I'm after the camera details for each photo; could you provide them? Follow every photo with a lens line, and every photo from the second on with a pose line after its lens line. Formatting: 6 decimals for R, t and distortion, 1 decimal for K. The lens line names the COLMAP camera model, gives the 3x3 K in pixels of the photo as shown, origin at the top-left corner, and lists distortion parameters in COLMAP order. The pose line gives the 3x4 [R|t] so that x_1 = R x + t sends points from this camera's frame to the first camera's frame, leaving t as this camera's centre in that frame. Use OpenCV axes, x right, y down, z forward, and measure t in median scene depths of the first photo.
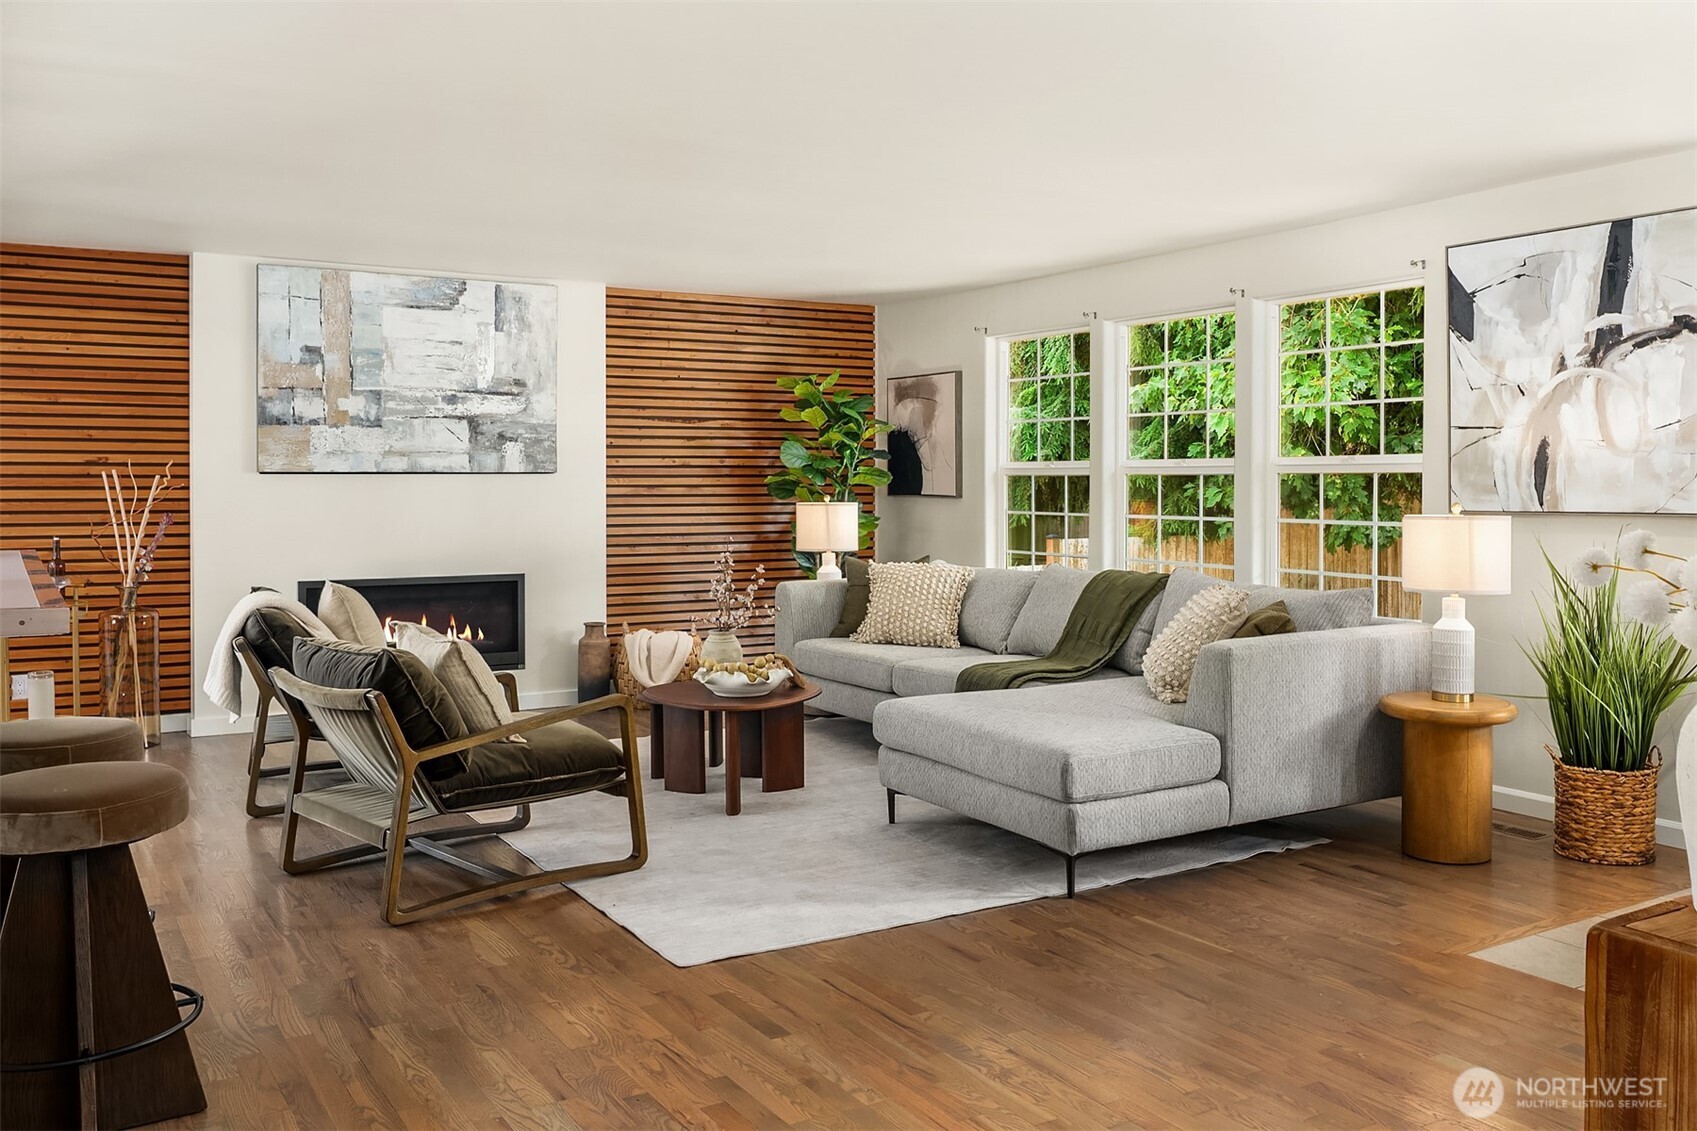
lens RADIAL K [[1398.0, 0, 848.0], [0, 1398.0, 558.1], [0, 0, 1]] dist [0.000611, -0.004305]
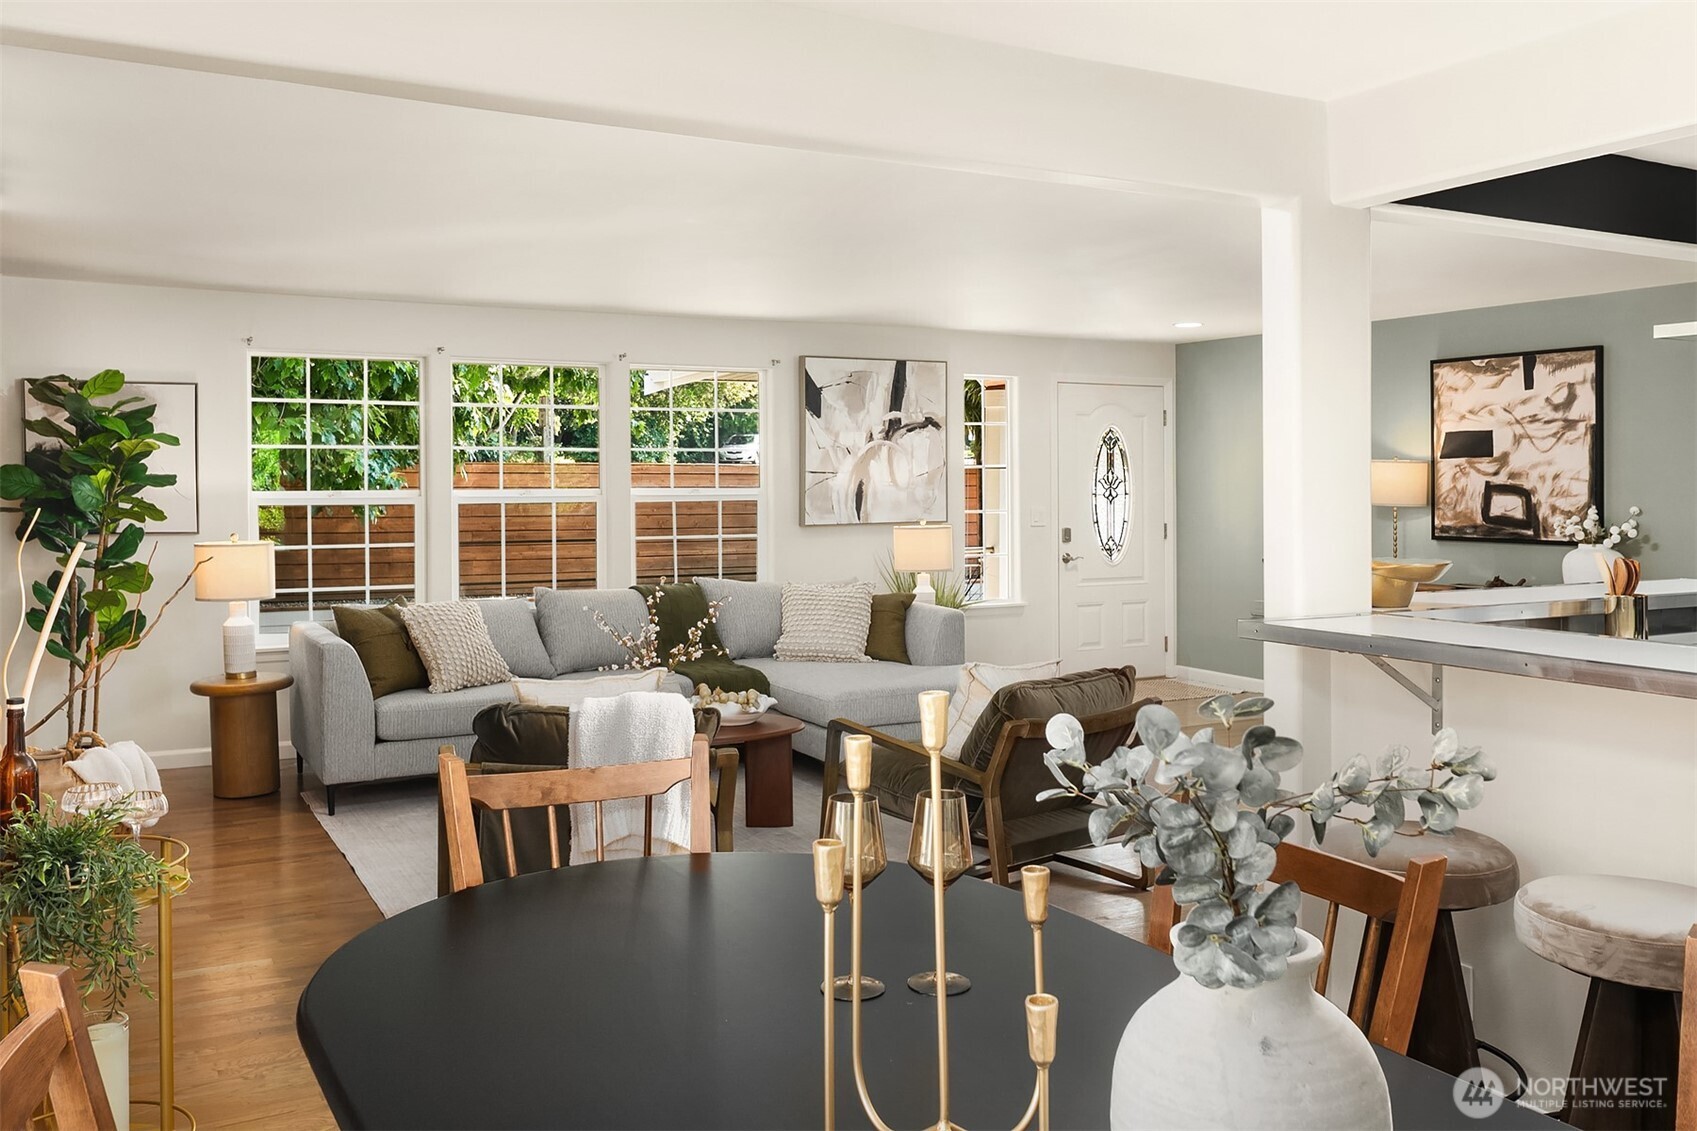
lens RADIAL K [[1398.0, 0, 848.2], [0, 1398.0, 563.9], [0, 0, 1]] dist [0.000611, -0.004305]
pose [[0.049626, -0.042557, 0.997861, -1.221378], [0.068828, 0.996862, 0.039092, -0.052930], [-0.996393, 0.066741, 0.052399, 0.954213]]
